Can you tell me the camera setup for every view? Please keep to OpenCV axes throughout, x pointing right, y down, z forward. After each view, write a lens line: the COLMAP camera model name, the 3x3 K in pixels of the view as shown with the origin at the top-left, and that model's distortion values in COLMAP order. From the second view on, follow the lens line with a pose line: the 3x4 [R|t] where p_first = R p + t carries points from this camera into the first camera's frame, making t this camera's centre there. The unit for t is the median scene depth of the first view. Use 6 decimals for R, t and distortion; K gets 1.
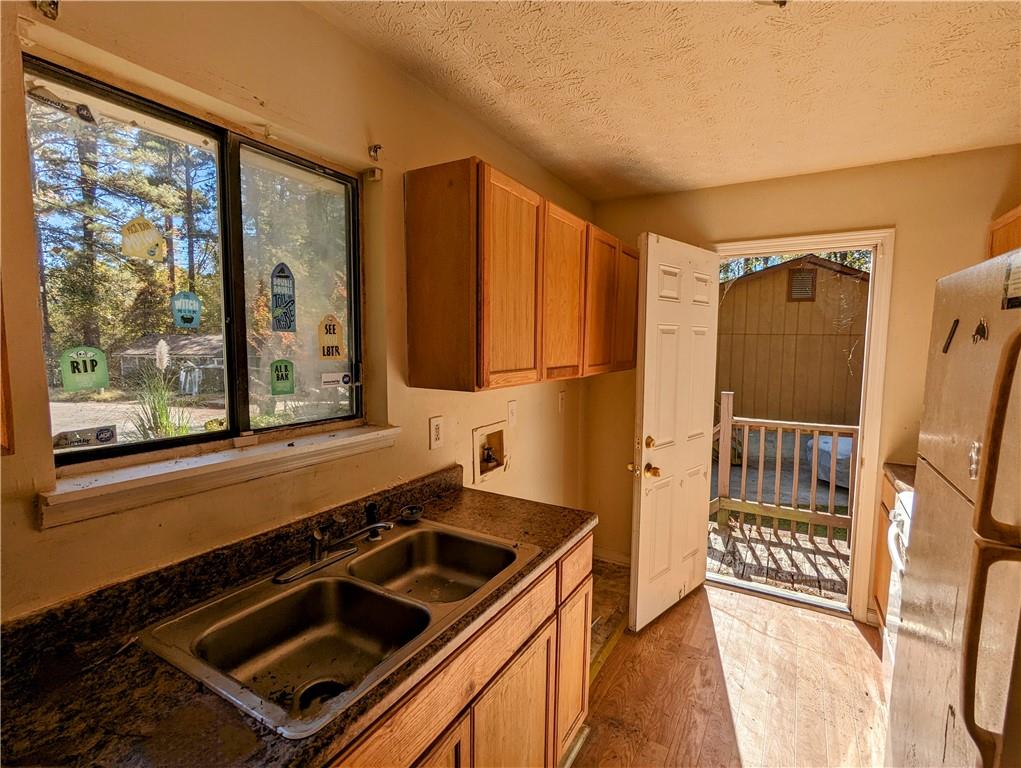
lens RADIAL K [[482.7, 0, 512.2], [0, 482.7, 385.0], [0, 0, 1]] dist [-0.003004, 0.000039]
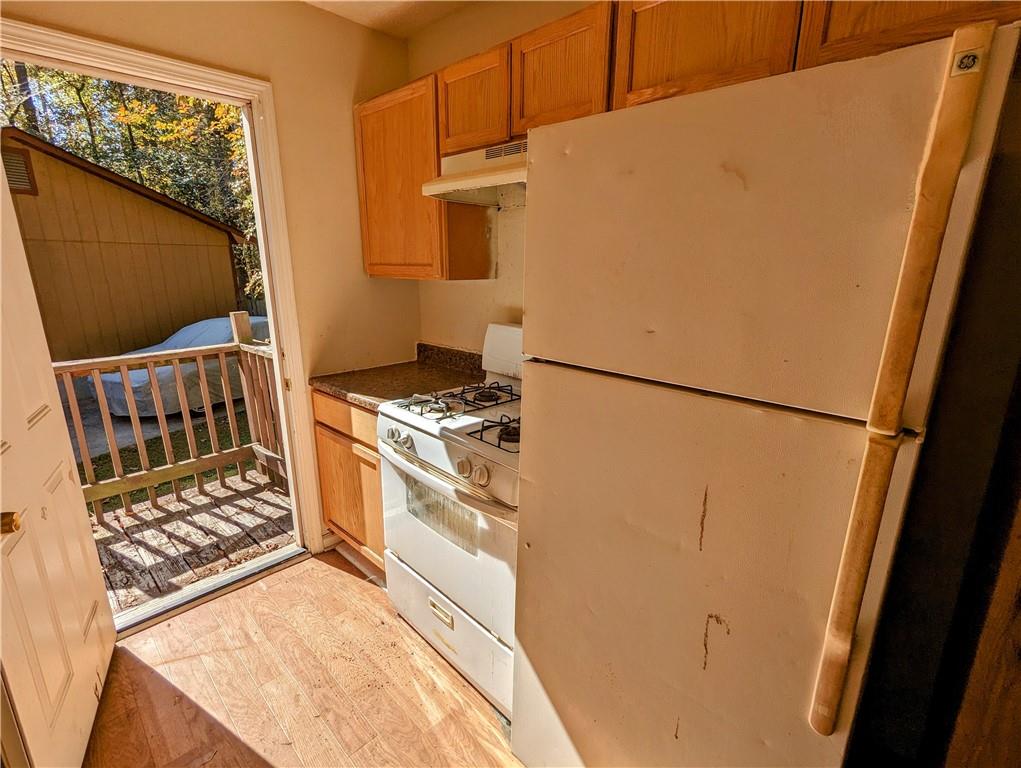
lens RADIAL K [[482.7, 0, 509.5], [0, 482.7, 387.7], [0, 0, 1]] dist [-0.003004, 0.000039]
pose [[0.226318, -0.255792, 0.939867, 0.019145], [0.084327, 0.966426, 0.242714, -0.002937], [-0.970396, 0.024326, 0.240289, 0.325570]]
